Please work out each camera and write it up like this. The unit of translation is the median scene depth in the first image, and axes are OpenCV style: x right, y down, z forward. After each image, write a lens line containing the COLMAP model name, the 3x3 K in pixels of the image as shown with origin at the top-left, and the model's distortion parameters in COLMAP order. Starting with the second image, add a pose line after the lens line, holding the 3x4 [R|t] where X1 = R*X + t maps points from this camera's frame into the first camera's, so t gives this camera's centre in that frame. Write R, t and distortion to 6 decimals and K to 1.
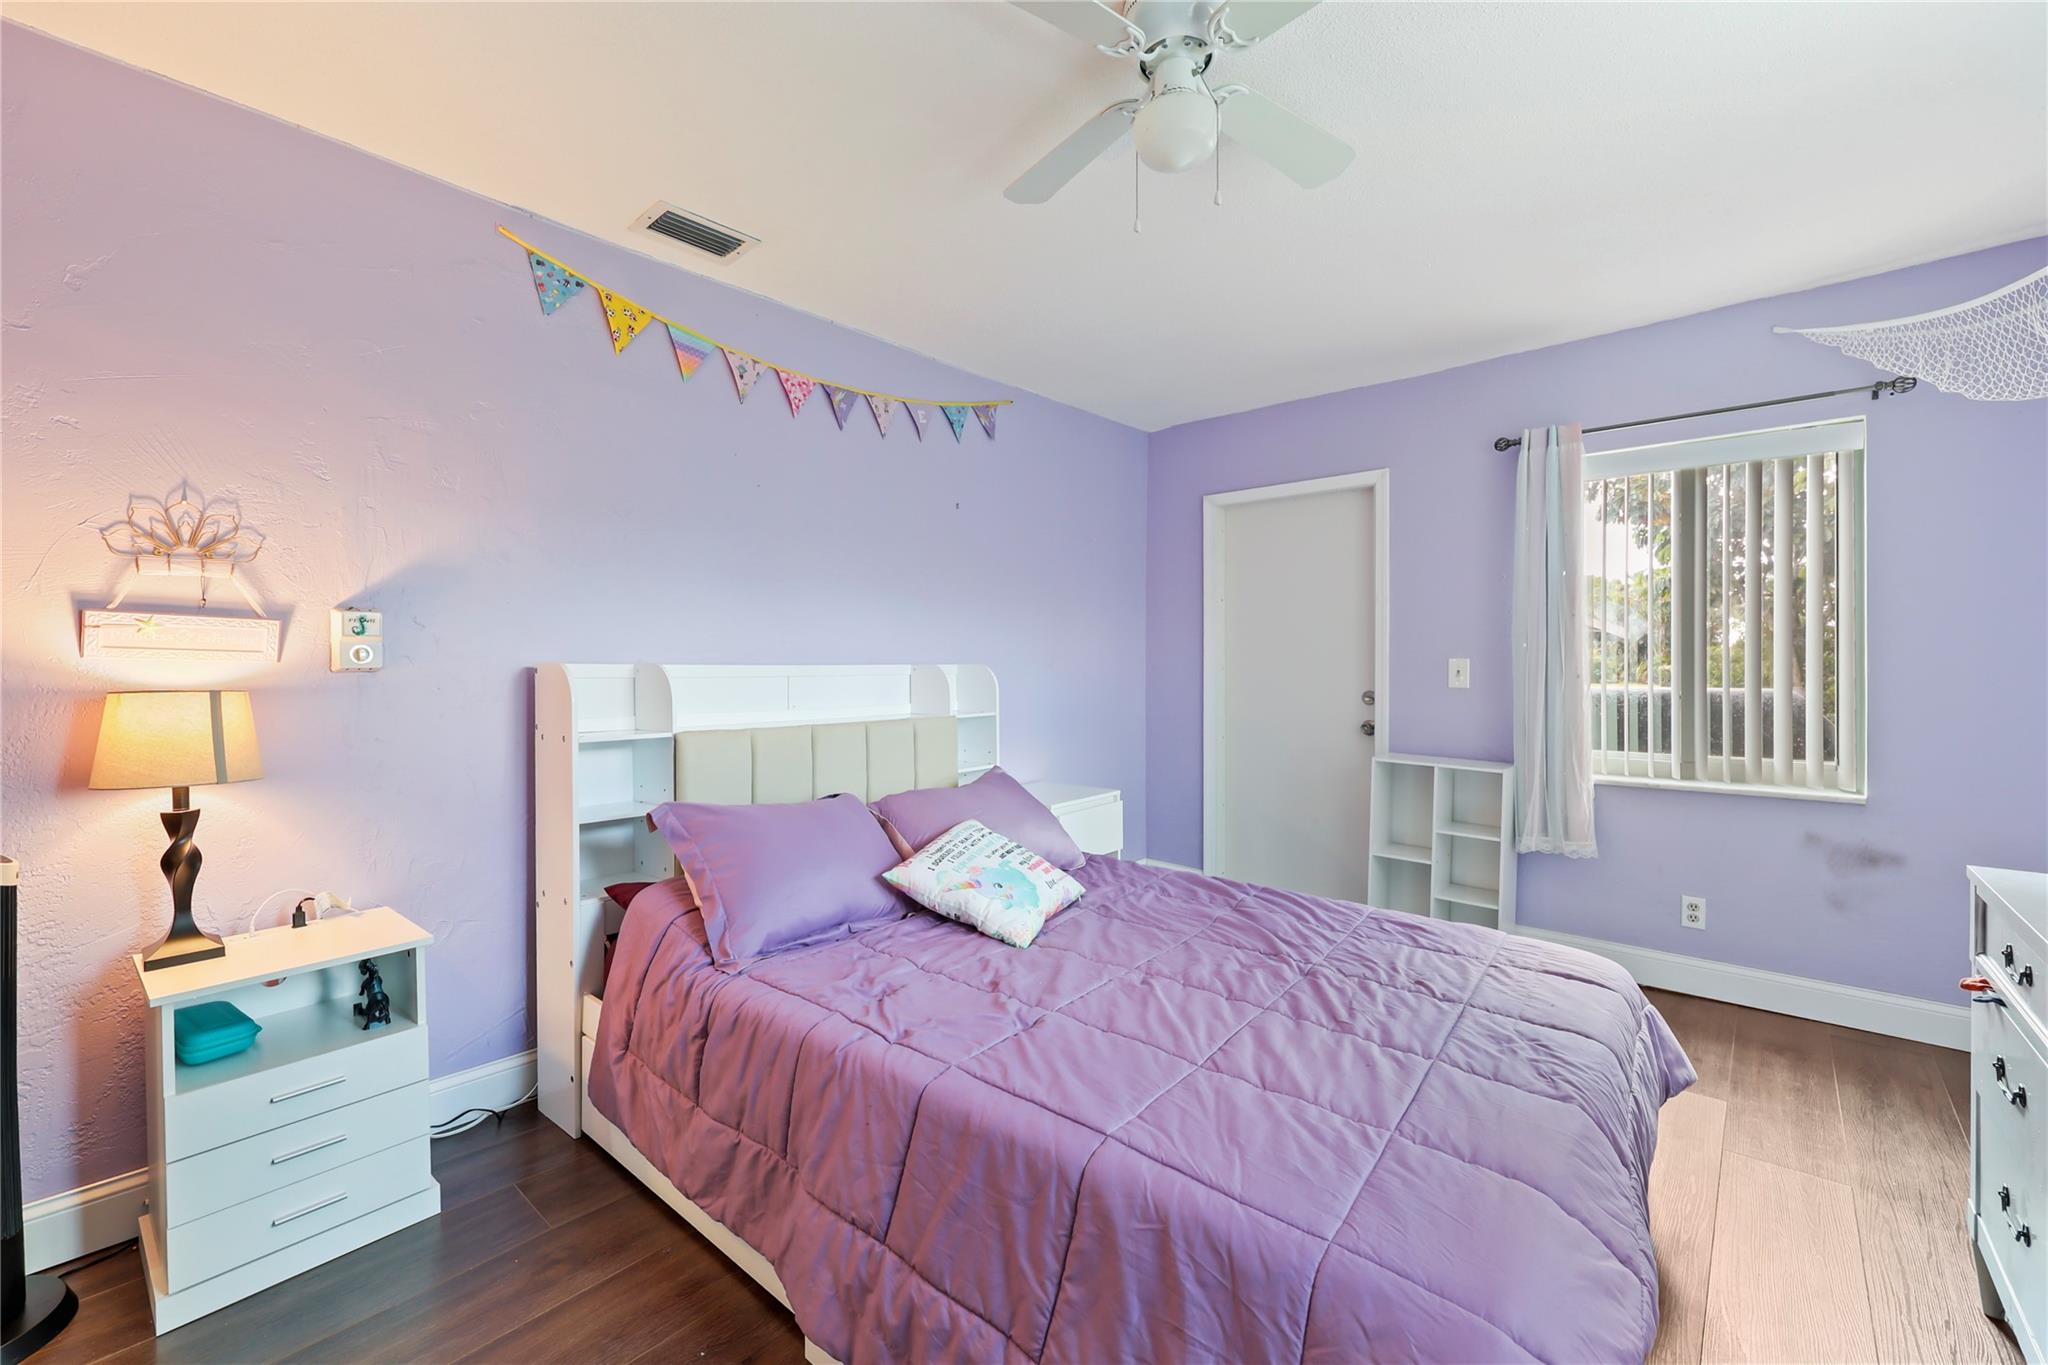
lens RADIAL K [[838.4, 0, 1028.5], [0, 838.4, 671.5], [0, 0, 1]] dist [-0.003416, 0.001426]
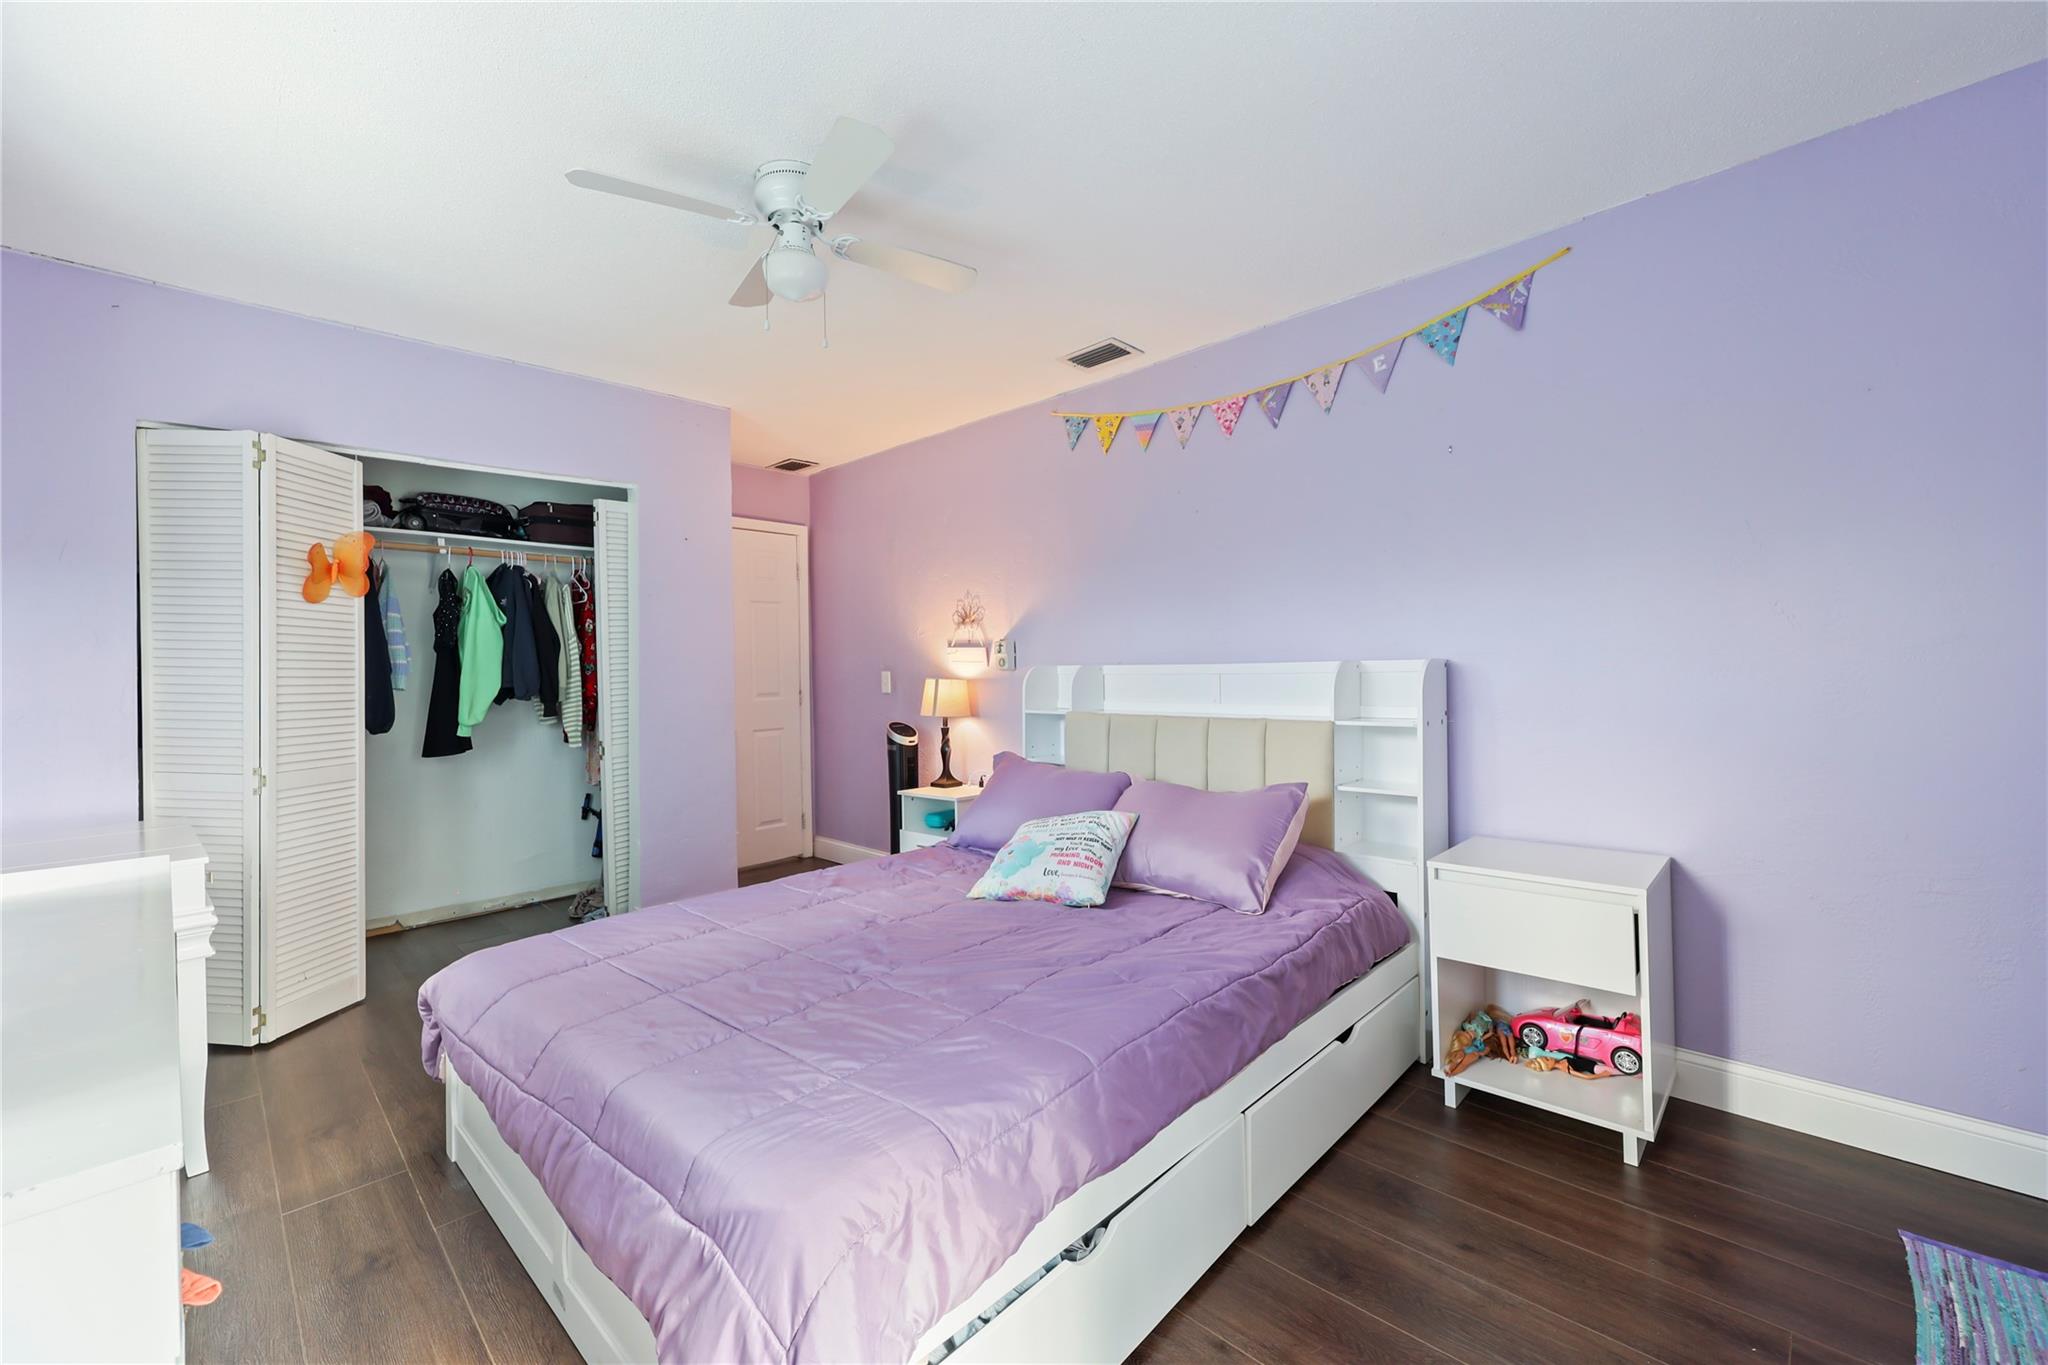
lens RADIAL K [[838.4, 0, 1026.4], [0, 838.4, 671.5], [0, 0, 1]] dist [-0.003416, 0.001426]
pose [[-0.051906, 0.004945, -0.998640, 0.680445], [0.012928, 0.999907, 0.004279, -0.003677], [0.998568, -0.012689, -0.051965, 0.642167]]
